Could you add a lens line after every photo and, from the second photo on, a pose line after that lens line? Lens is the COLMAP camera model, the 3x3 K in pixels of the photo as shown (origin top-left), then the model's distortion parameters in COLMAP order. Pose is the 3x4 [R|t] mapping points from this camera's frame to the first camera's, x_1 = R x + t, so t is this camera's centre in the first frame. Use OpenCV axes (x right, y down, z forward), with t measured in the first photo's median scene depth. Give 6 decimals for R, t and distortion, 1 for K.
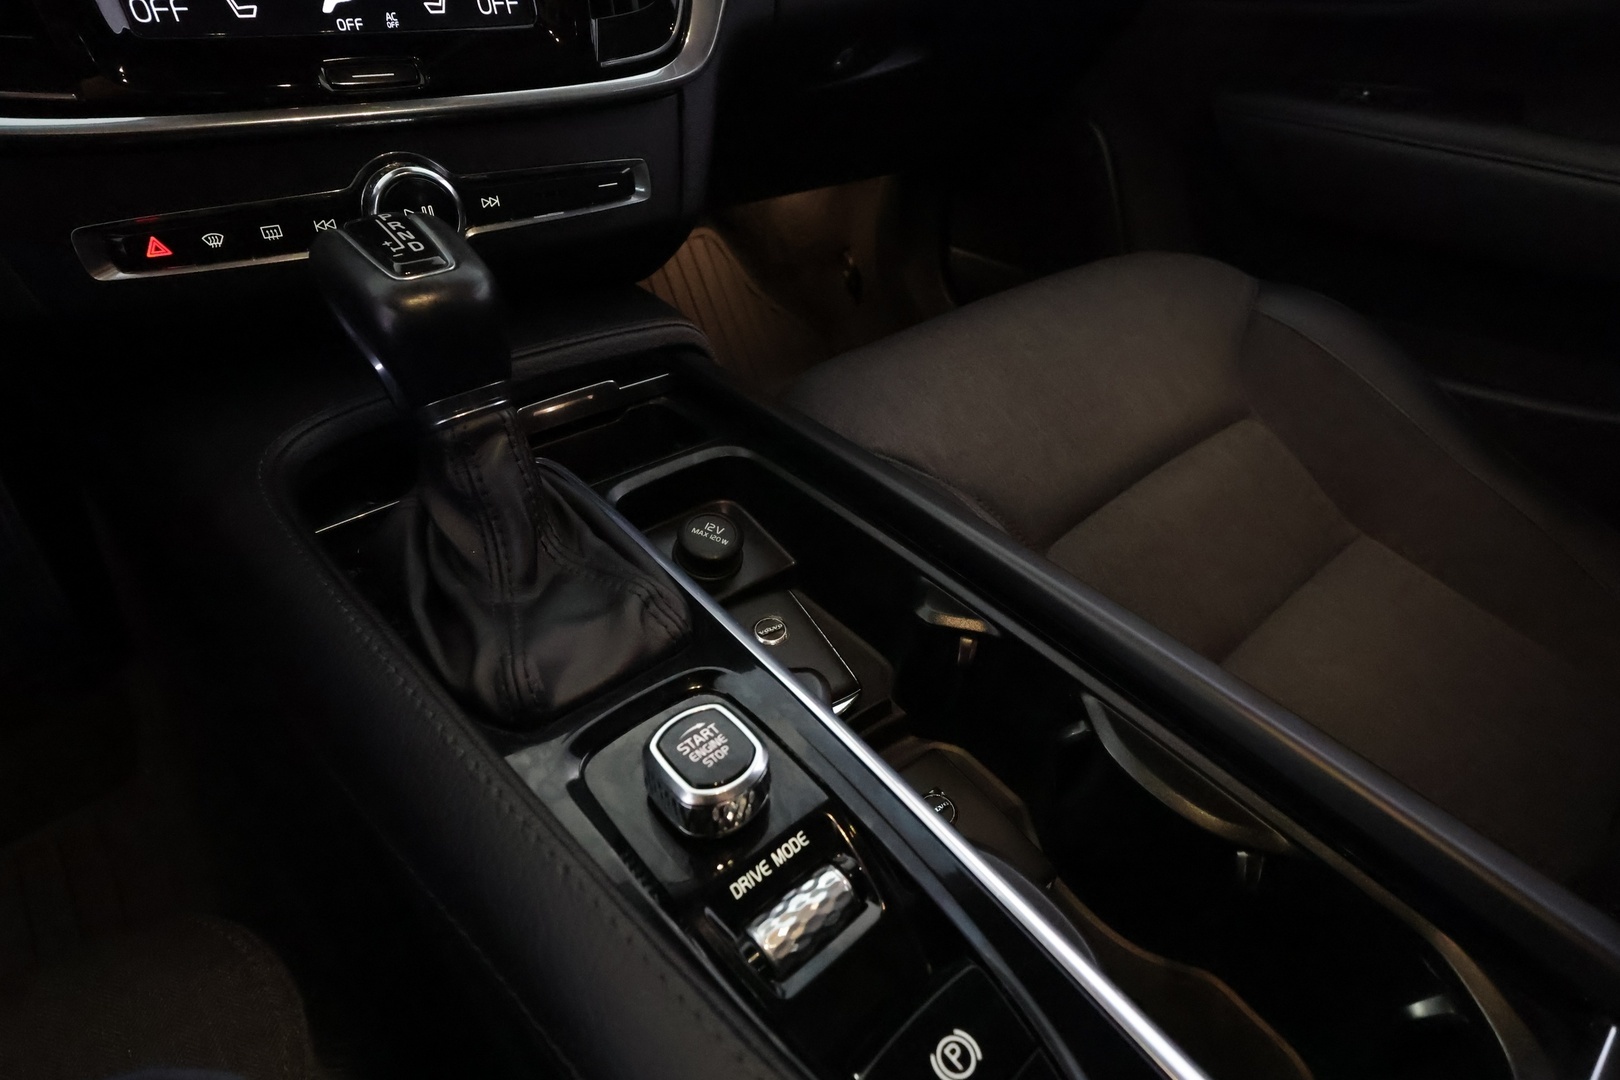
lens RADIAL K [[846.9, 0, 810.2], [0, 846.9, 541.4], [0, 0, 1]] dist [0.001583, 0.002084]
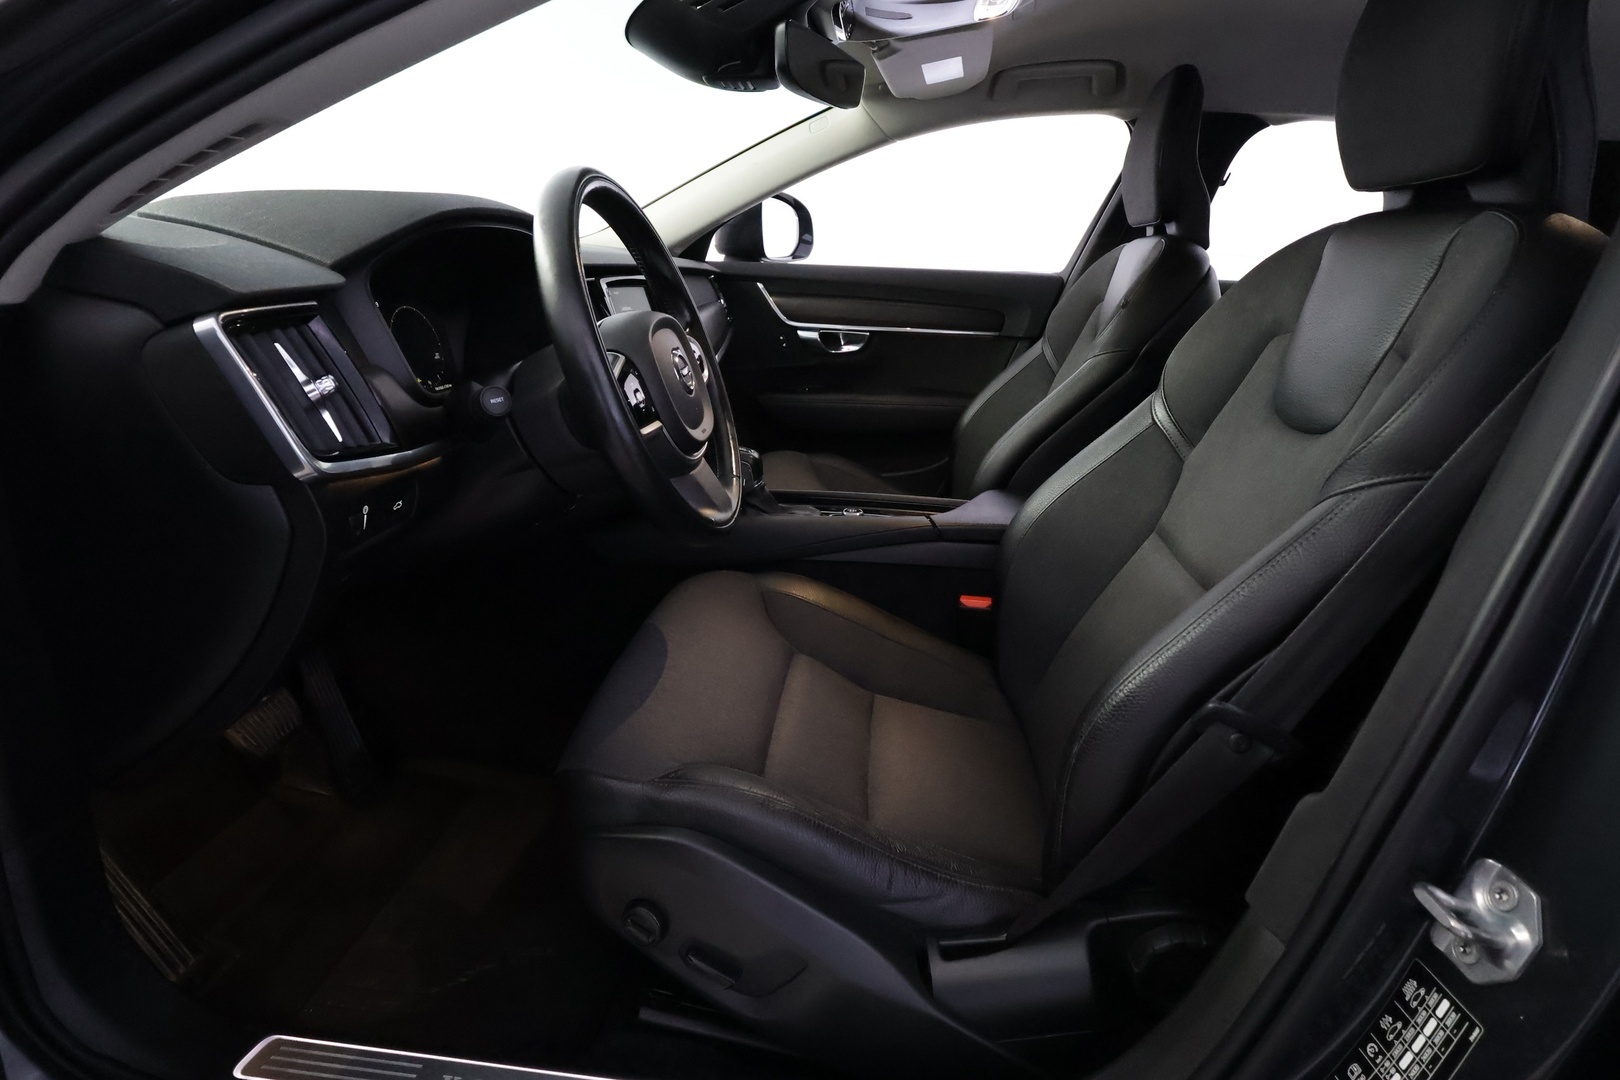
lens RADIAL K [[830.0, 0, 810.0], [0, 830.0, 540.0], [0, 0, 1]] dist [0.002686, 0.001289]
pose [[0.741922, -0.236270, 0.627478, -2.523081], [0.420031, 0.893240, -0.160300, 0.778315], [-0.522614, 0.382490, 0.761955, -1.945373]]
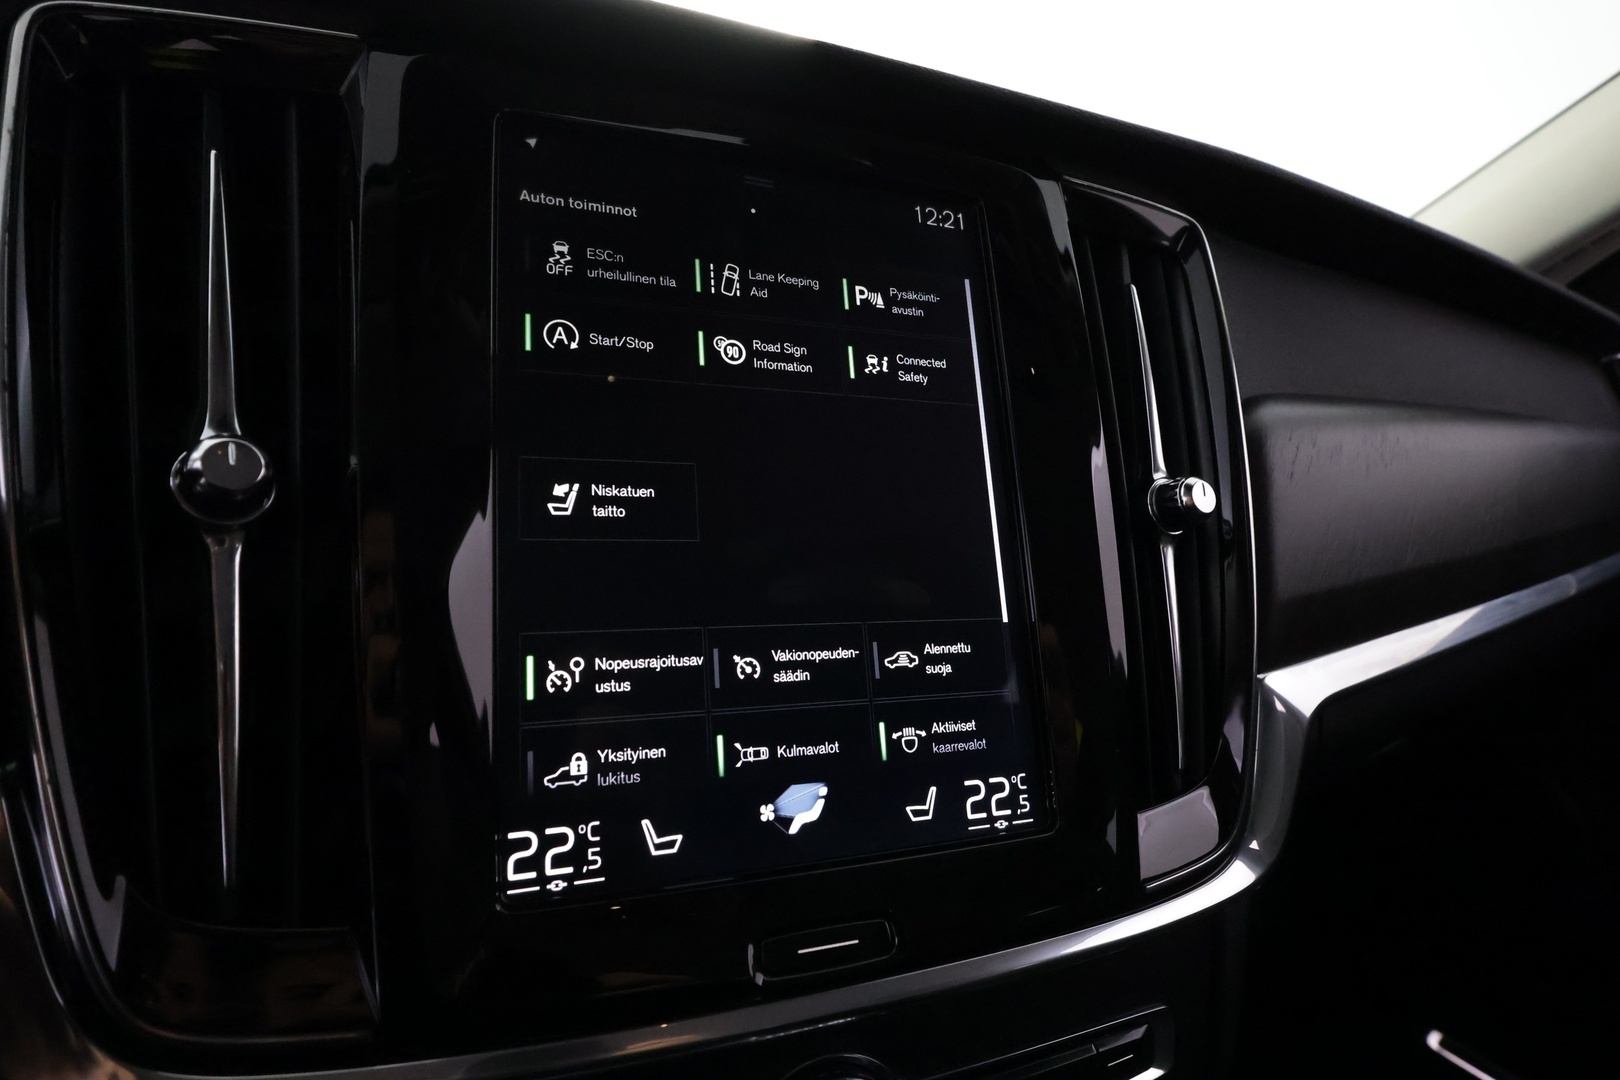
lens RADIAL K [[853.7, 0, 810.0], [0, 853.7, 540.0], [0, 0, 1]] dist [0.003840, -0.000705]
pose [[0.975702, 0.037868, -0.215803, -0.399311], [-0.145410, 0.848689, -0.508511, -0.471781], [0.163893, 0.527535, 0.833574, 0.340078]]
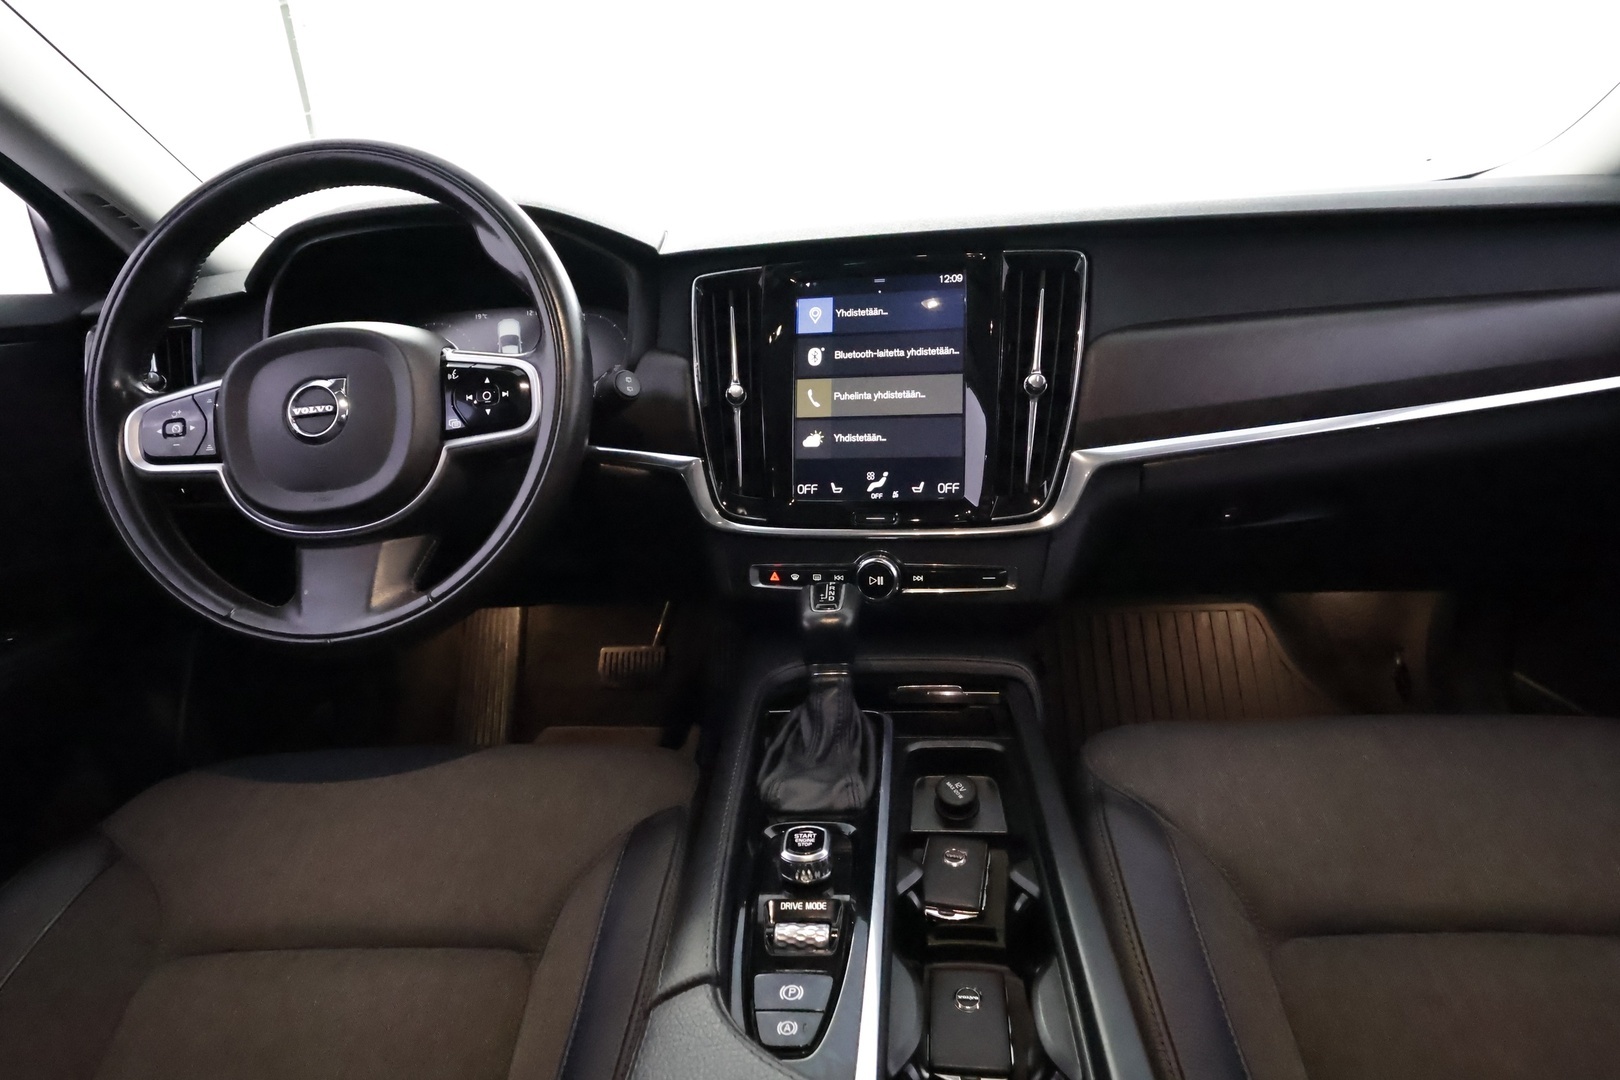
lens RADIAL K [[836.8, 0, 810.0], [0, 836.8, 540.0], [0, 0, 1]] dist [0.001749, 0.000927]
pose [[0.687580, 0.128754, -0.714602, 0.860018], [-0.375307, 0.905514, -0.197963, -0.021130], [0.621594, 0.404311, 0.670935, -0.480208]]
